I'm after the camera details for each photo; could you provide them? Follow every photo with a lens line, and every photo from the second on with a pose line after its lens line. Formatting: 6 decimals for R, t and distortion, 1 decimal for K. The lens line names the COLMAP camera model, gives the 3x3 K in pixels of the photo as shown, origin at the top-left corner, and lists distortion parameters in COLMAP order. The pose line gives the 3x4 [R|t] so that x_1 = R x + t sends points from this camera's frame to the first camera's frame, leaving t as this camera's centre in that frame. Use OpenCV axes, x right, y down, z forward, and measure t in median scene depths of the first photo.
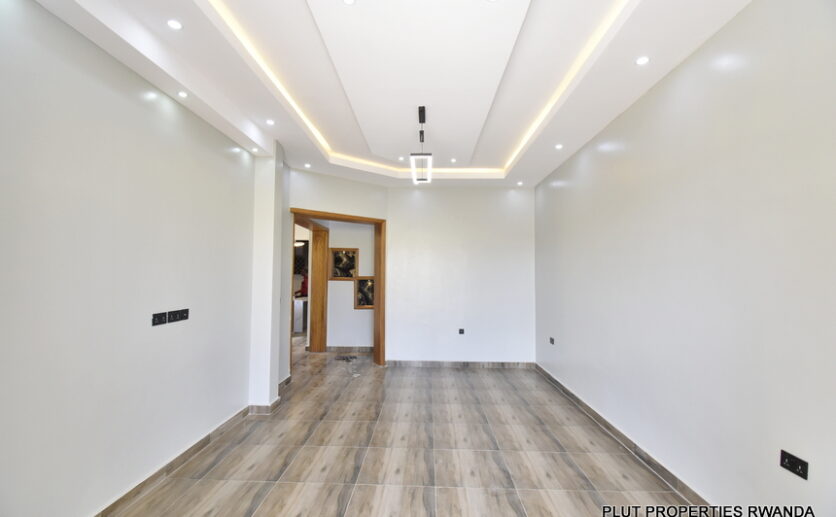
lens RADIAL K [[369.5, 0, 416.6], [0, 369.5, 255.5], [0, 0, 1]] dist [-0.024895, -0.001942]
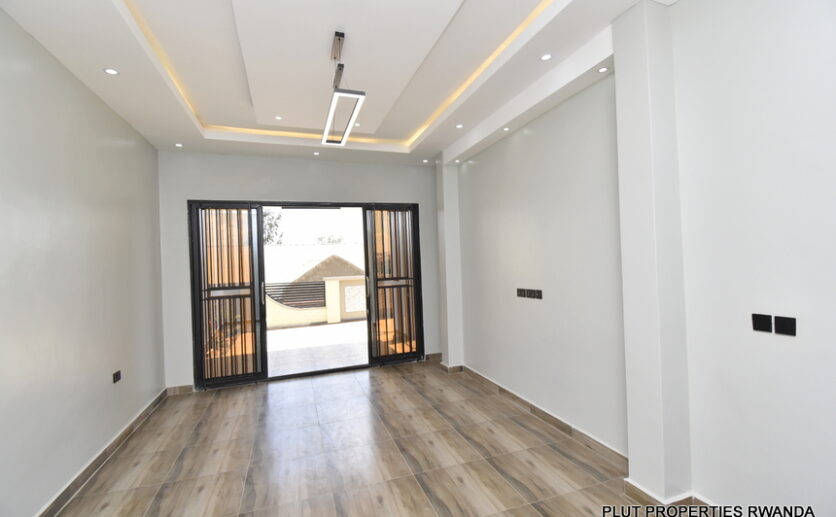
lens RADIAL K [[369.5, 0, 416.6], [0, 369.5, 256.5], [0, 0, 1]] dist [-0.024895, -0.001942]
pose [[-0.934164, 0.018465, -0.356366, 0.168448], [0.043954, 0.997010, -0.063558, 0.101111], [0.354126, -0.075037, -0.932182, 2.083096]]
